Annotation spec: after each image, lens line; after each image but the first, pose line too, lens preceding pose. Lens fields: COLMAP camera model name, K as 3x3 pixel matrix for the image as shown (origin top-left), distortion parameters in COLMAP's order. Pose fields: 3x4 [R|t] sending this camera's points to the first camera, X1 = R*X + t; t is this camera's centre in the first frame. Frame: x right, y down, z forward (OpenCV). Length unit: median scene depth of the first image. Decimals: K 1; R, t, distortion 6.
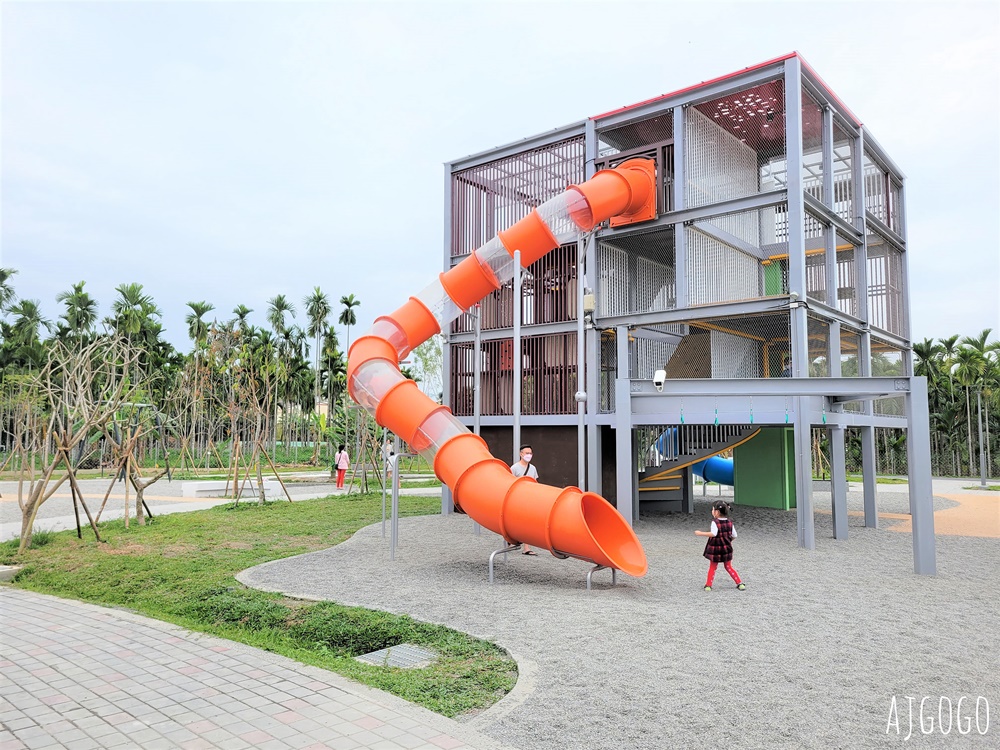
lens RADIAL K [[757.7, 0, 502.0], [0, 757.7, 376.3], [0, 0, 1]] dist [0.046324, -0.023323]
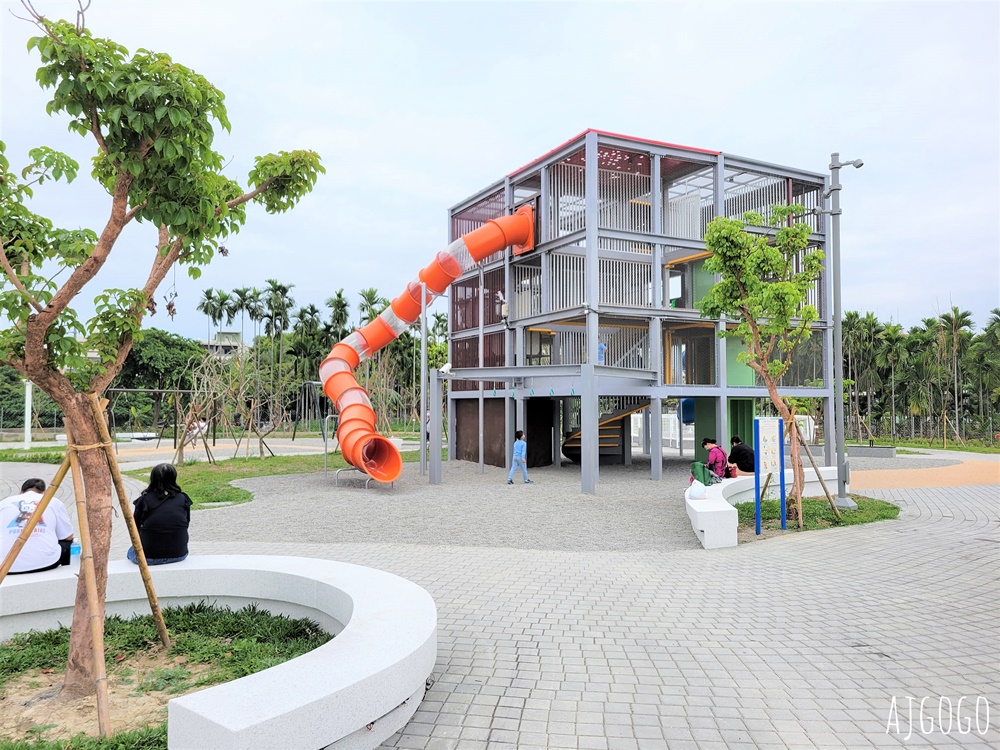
lens RADIAL K [[757.7, 0, 502.1], [0, 757.7, 372.1], [0, 0, 1]] dist [0.046324, -0.023323]
pose [[0.923021, -0.021214, -0.384164, 0.605314], [0.033375, 0.999130, 0.025016, -0.016750], [0.383299, -0.035912, 0.922926, -0.281134]]
